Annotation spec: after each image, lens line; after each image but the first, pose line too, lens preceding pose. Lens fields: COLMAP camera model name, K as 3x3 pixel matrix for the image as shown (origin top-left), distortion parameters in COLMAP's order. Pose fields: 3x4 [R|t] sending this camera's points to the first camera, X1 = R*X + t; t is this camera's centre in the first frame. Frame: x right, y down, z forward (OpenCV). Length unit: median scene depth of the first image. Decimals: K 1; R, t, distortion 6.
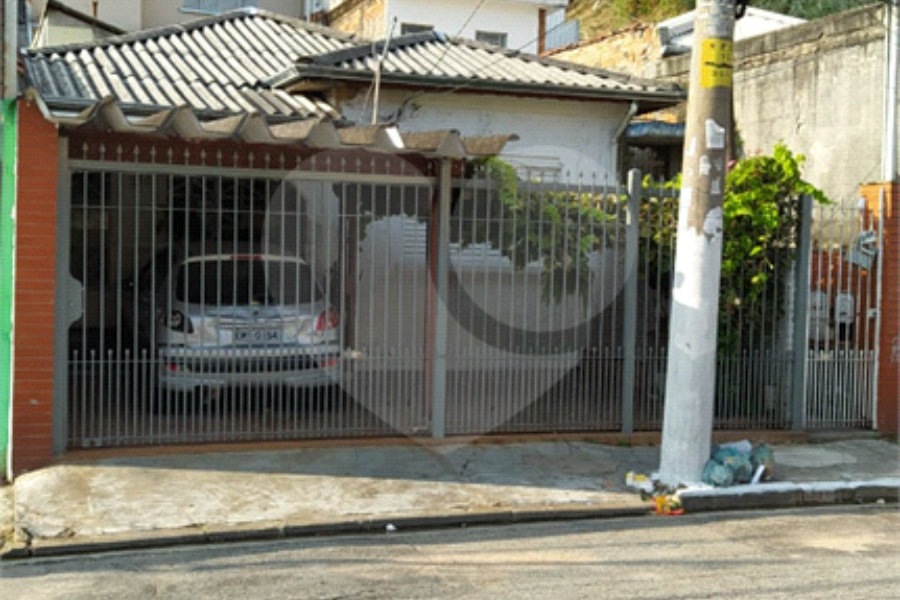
lens RADIAL K [[1271.2, 0, 450.0], [0, 1271.2, 300.0], [0, 0, 1]] dist [0.073018, -0.061091]
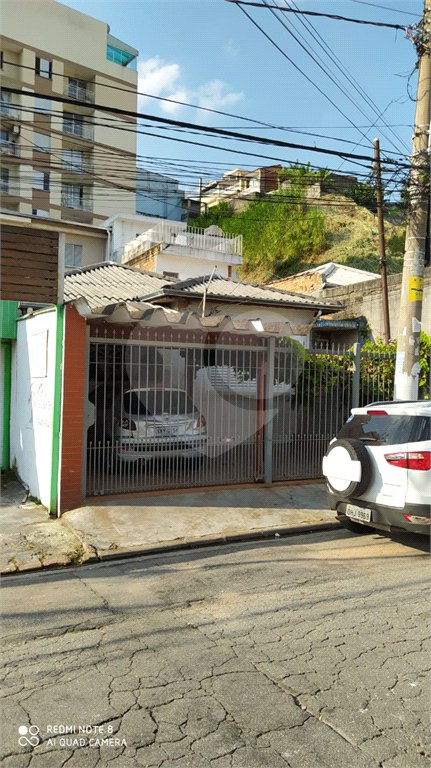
lens RADIAL K [[608.9, 0, 215.5], [0, 608.9, 384.0], [0, 0, 1]] dist [0.097888, -0.189661]
pose [[0.991056, -0.007584, 0.133229, -0.223035], [0.012521, 0.999264, -0.036257, -0.008592], [-0.132856, 0.037601, 0.990422, 0.107007]]
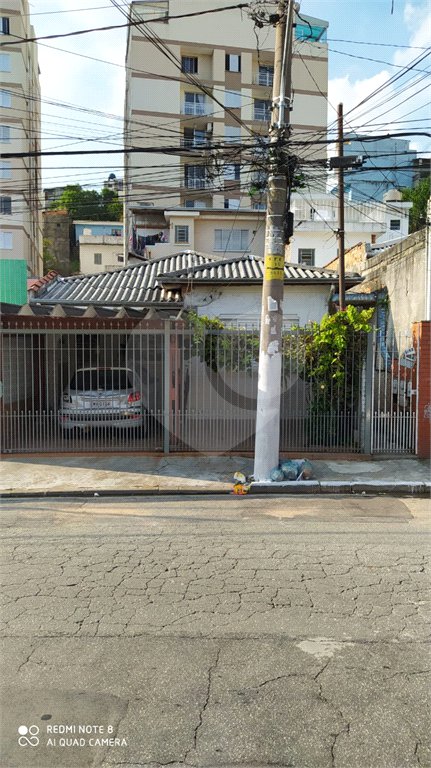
lens RADIAL K [[608.9, 0, 215.5], [0, 608.9, 384.0], [0, 0, 1]] dist [0.097888, -0.189661]
pose [[0.940769, -0.008884, -0.338931, 0.441198], [0.010238, 0.999945, 0.002206, -0.008155], [0.338892, -0.005546, 0.940809, 0.078634]]
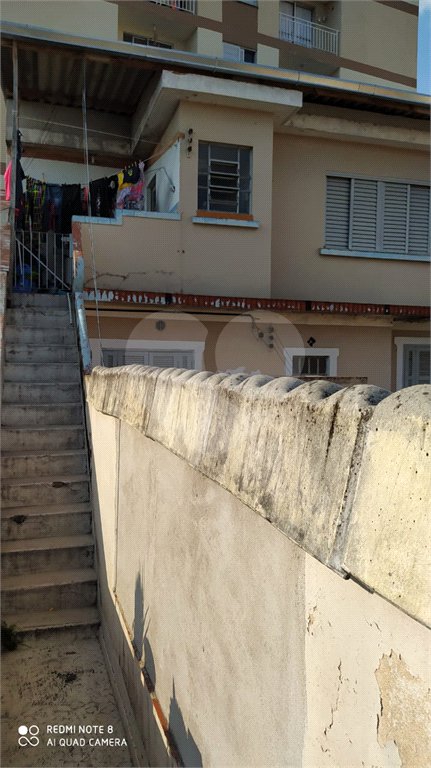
lens RADIAL K [[608.9, 0, 215.5], [0, 608.9, 384.0], [0, 0, 1]] dist [0.097888, -0.189661]
pose [[0.997043, -0.010368, -0.076139, -0.742669], [0.009705, 0.999912, -0.009074, -0.511539], [0.076226, 0.008308, 0.997056, 2.224137]]
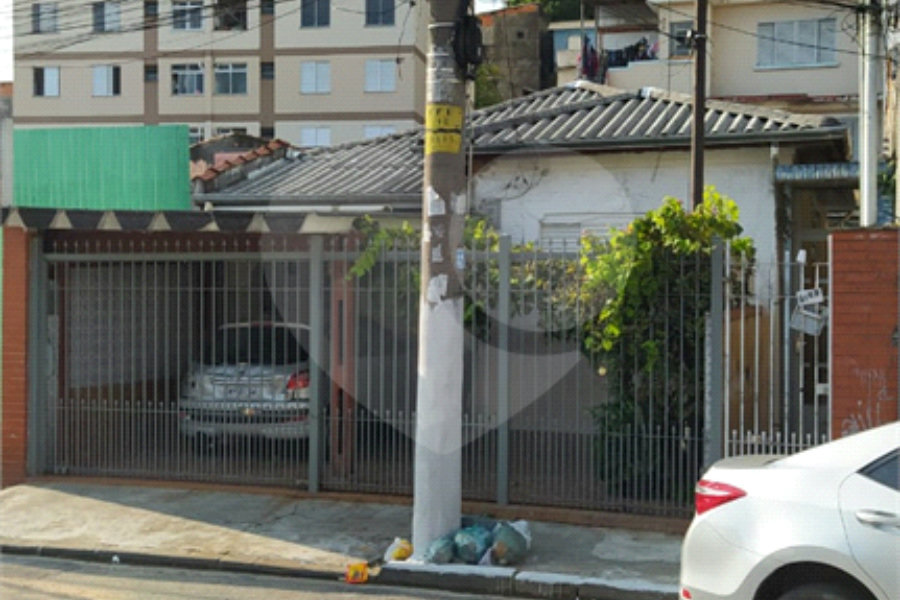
lens RADIAL K [[1270.3, 0, 440.1], [0, 1270.3, 302.8], [0, 0, 1]] dist [0.082749, -0.092440]
pose [[0.744675, -0.015312, -0.667252, 0.855916], [-0.009324, 0.999401, -0.033340, -0.018816], [0.667362, 0.031049, 0.744086, 0.276095]]
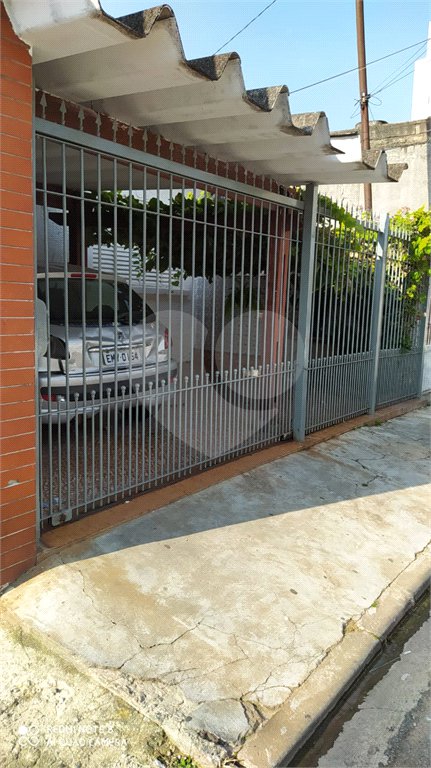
lens RADIAL K [[608.9, 0, 215.5], [0, 608.9, 384.0], [0, 0, 1]] dist [0.097888, -0.189661]
pose [[0.839881, -0.068749, 0.538399, -0.380046], [0.005539, 0.992980, 0.118155, -0.007367], [-0.542743, -0.096254, 0.834365, 0.637894]]
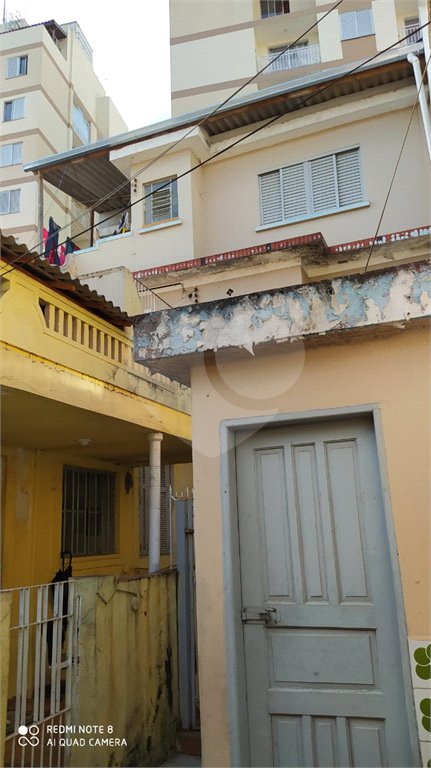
lens RADIAL K [[608.9, 0, 215.5], [0, 608.9, 384.0], [0, 0, 1]] dist [0.097888, -0.189661]
pose [[0.731098, -0.216517, -0.647006, -0.065018], [0.035259, 0.959033, -0.281093, -0.139937], [0.681361, 0.182694, 0.708781, 2.335769]]
